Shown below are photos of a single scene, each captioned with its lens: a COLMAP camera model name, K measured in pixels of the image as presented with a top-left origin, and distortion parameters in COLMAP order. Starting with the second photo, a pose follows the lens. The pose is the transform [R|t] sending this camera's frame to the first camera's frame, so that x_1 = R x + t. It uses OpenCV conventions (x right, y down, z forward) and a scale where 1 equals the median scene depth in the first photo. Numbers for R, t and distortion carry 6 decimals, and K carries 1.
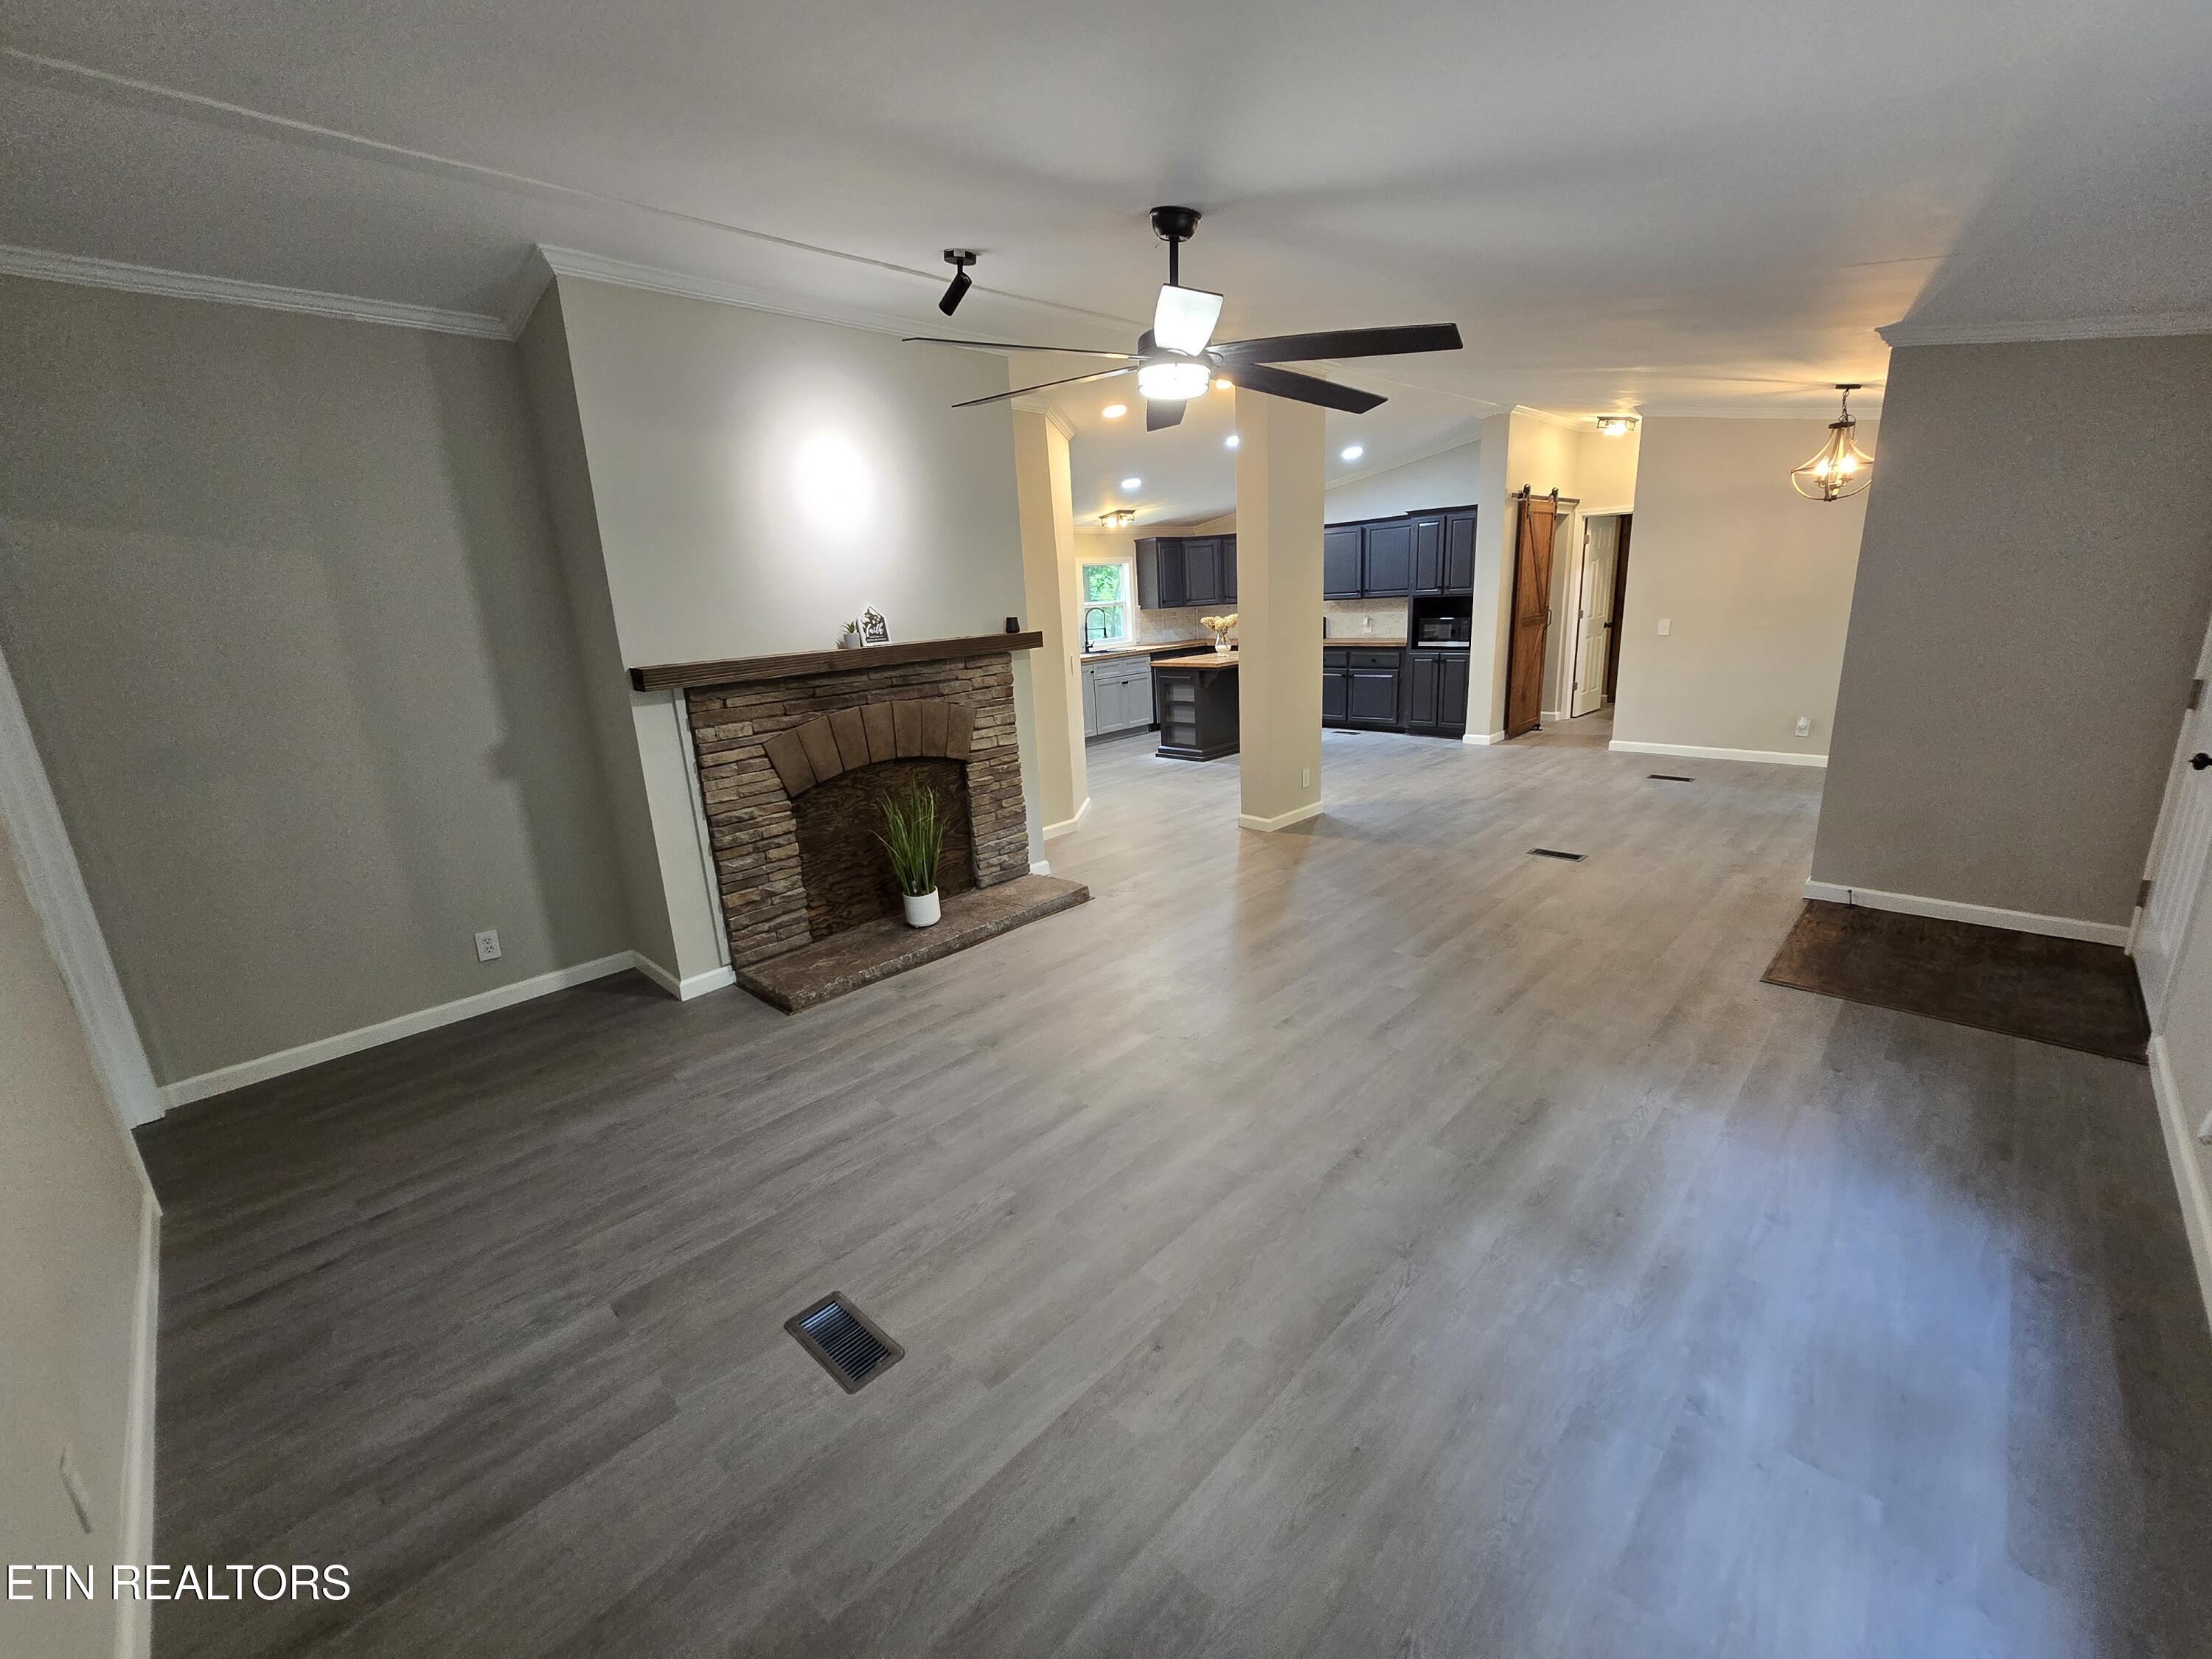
lens RADIAL K [[903.1, 0, 1106.0], [0, 903.1, 829.5], [0, 0, 1]] dist [-0.000946, -0.000062]
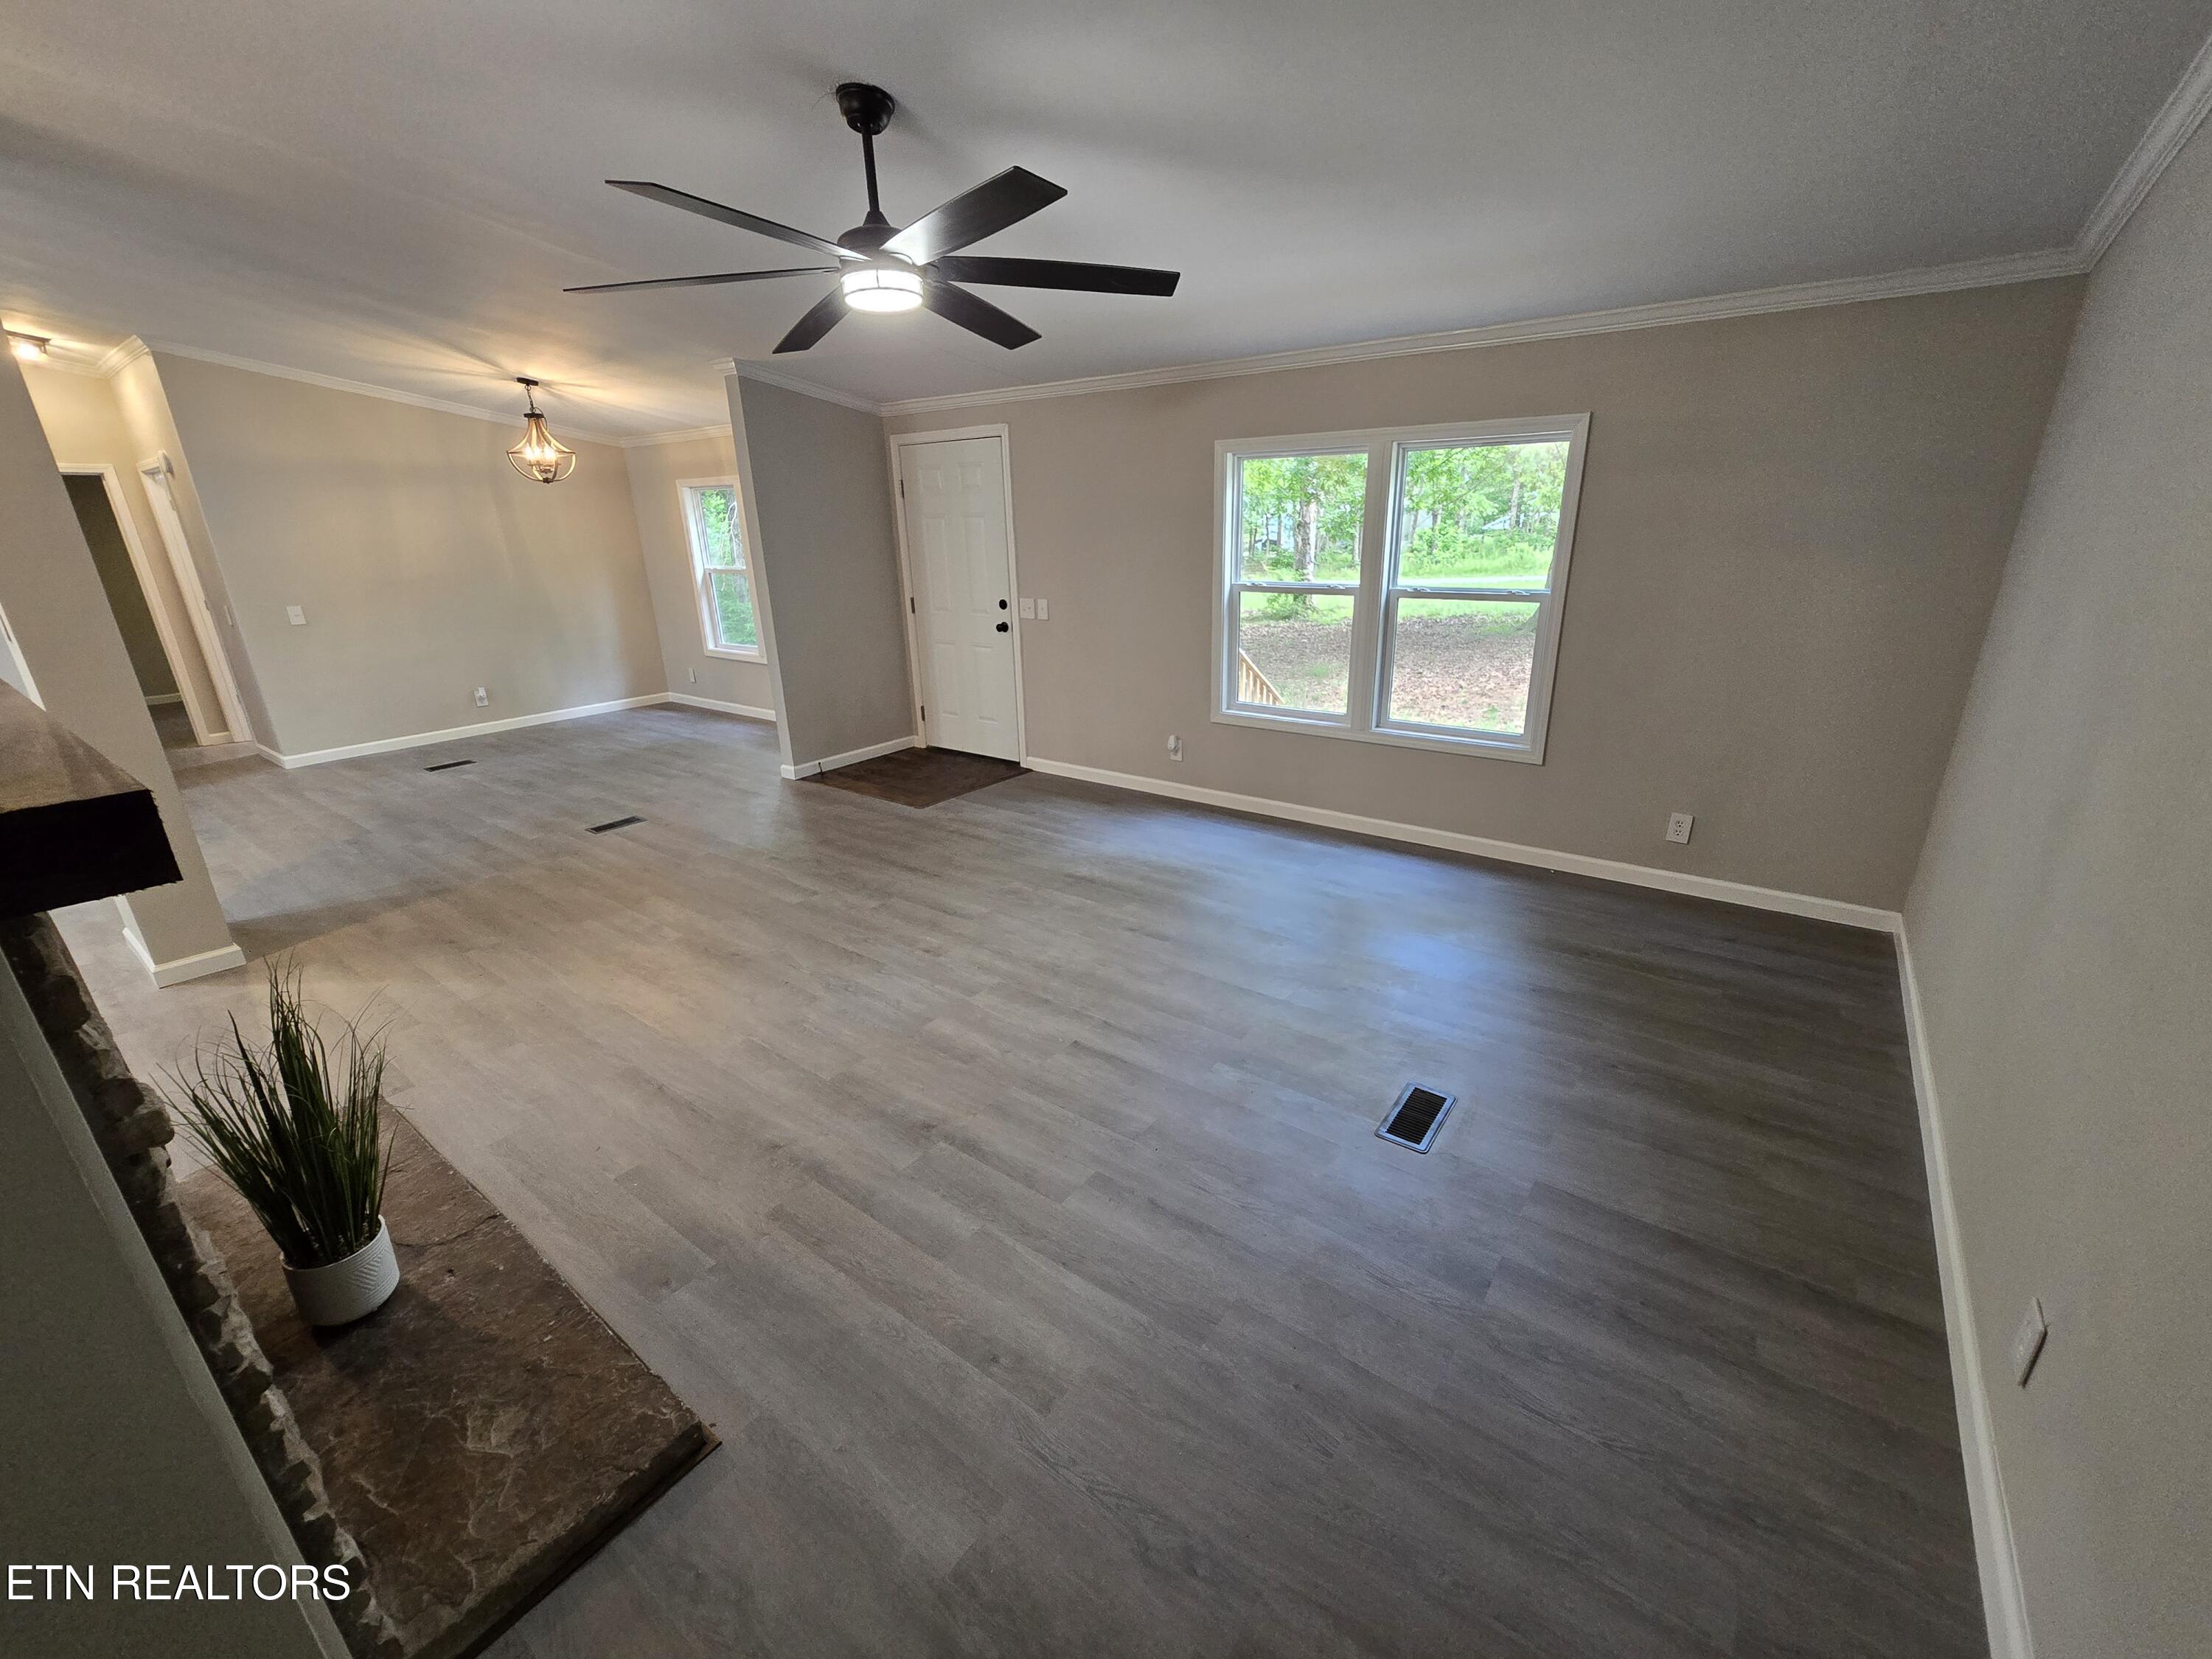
lens RADIAL K [[903.1, 0, 1106.0], [0, 903.1, 829.5], [0, 0, 1]] dist [-0.000946, -0.000062]
pose [[-0.119733, -0.278718, 0.952880, -0.495270], [0.285634, 0.909533, 0.301930, -0.109101], [-0.950830, 0.308326, -0.029289, 0.499300]]
